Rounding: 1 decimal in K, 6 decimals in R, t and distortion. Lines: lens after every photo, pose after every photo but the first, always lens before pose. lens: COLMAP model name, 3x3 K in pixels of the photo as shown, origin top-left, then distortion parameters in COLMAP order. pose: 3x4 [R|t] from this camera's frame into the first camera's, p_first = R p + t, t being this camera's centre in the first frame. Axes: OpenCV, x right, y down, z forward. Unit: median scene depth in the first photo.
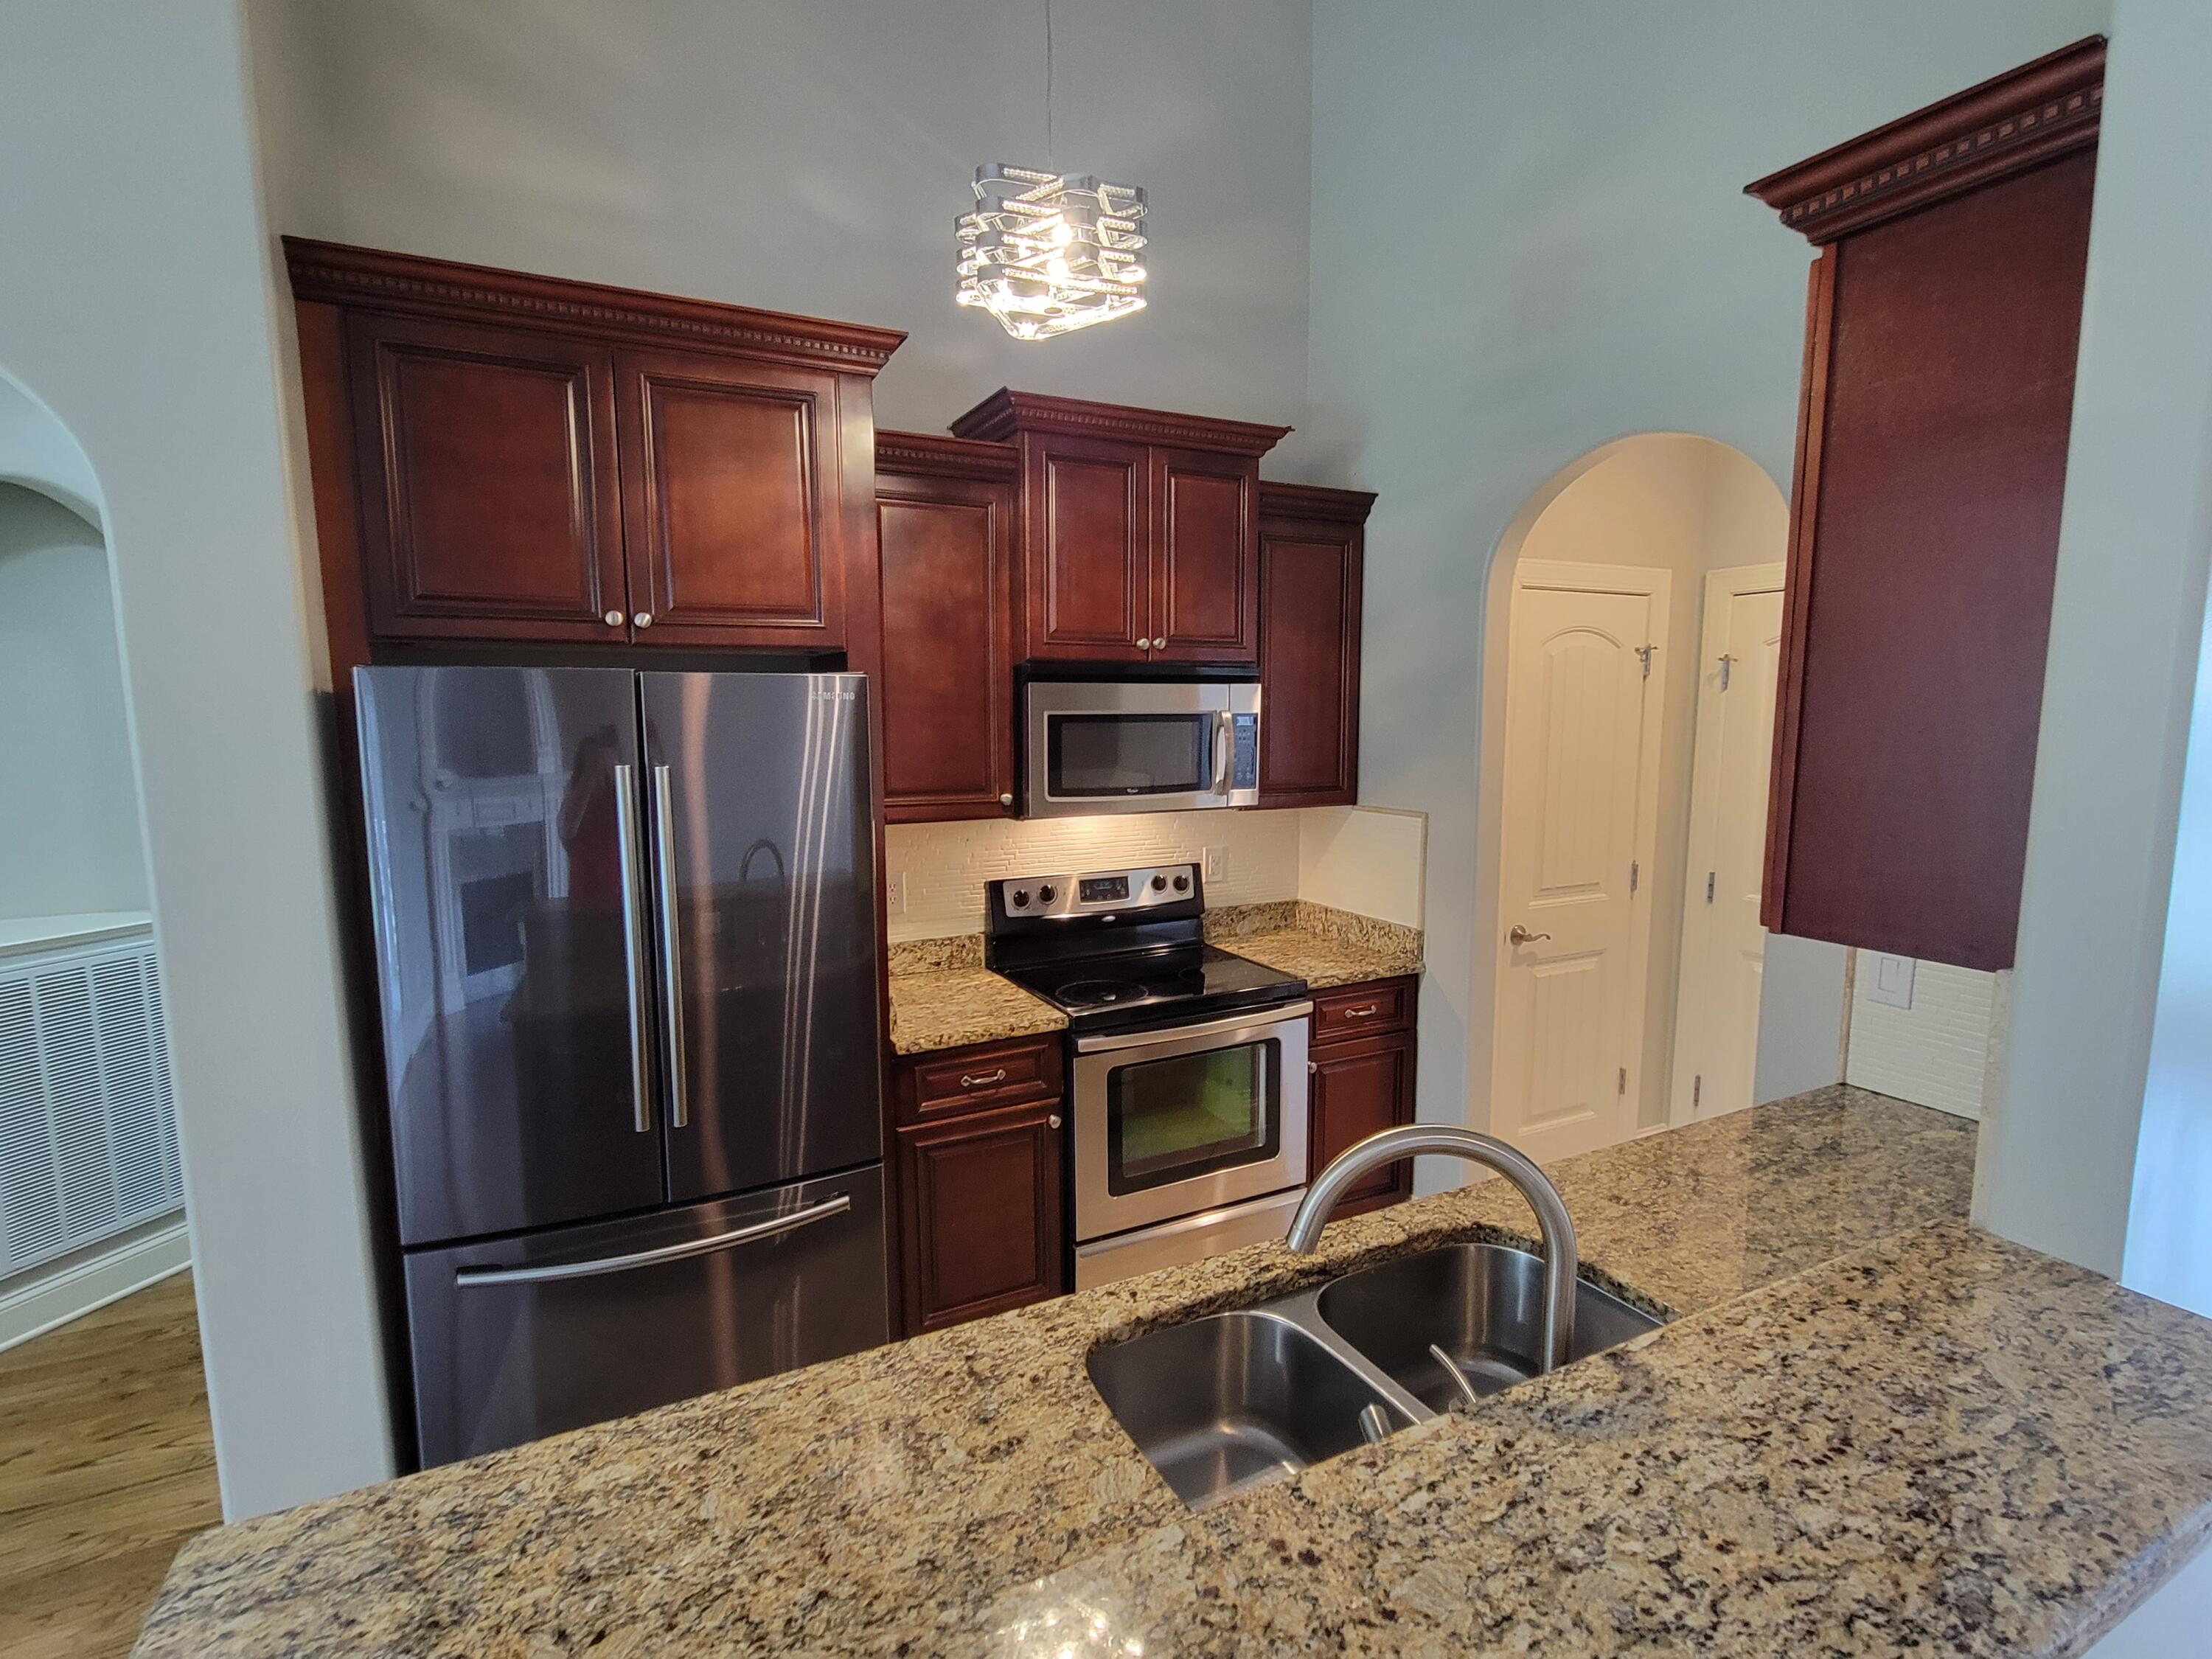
lens RADIAL K [[1043.7, 0, 1102.2], [0, 1043.7, 840.9], [0, 0, 1]] dist [-0.002993, -0.002749]
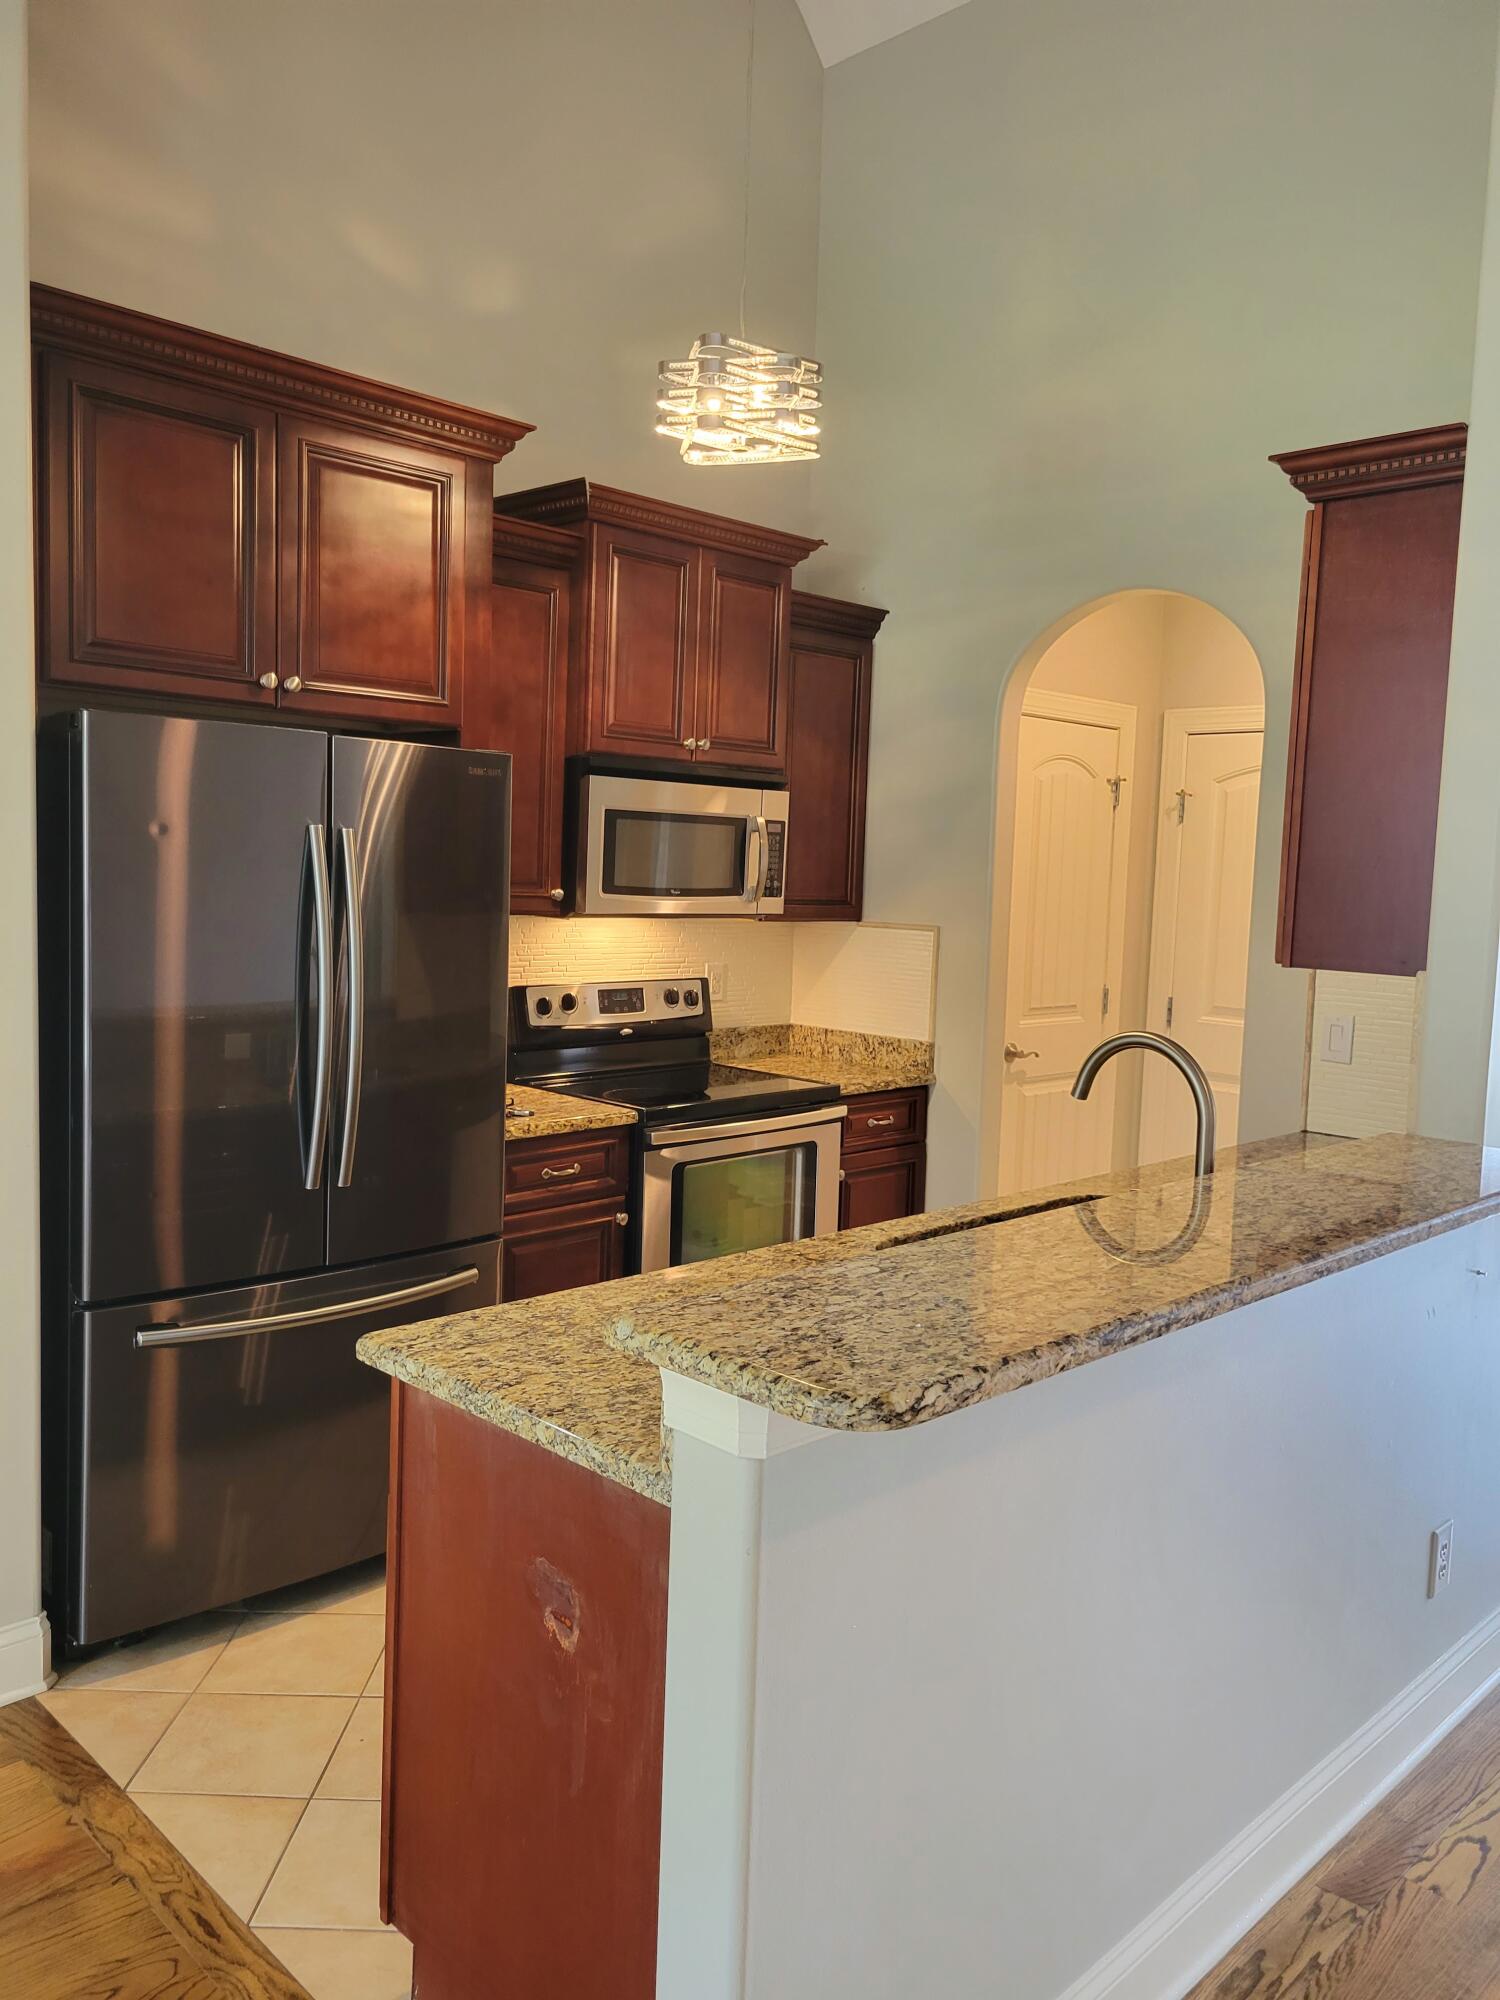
lens RADIAL K [[1521.2, 0, 750.0], [0, 1521.2, 1000.0], [0, 0, 1]] dist [0.006255, 0.005007]
pose [[0.948325, 0.011074, 0.317107, -0.357195], [-0.000067, 0.999398, -0.034701, 0.103190], [-0.317300, 0.032886, 0.947755, -0.373155]]
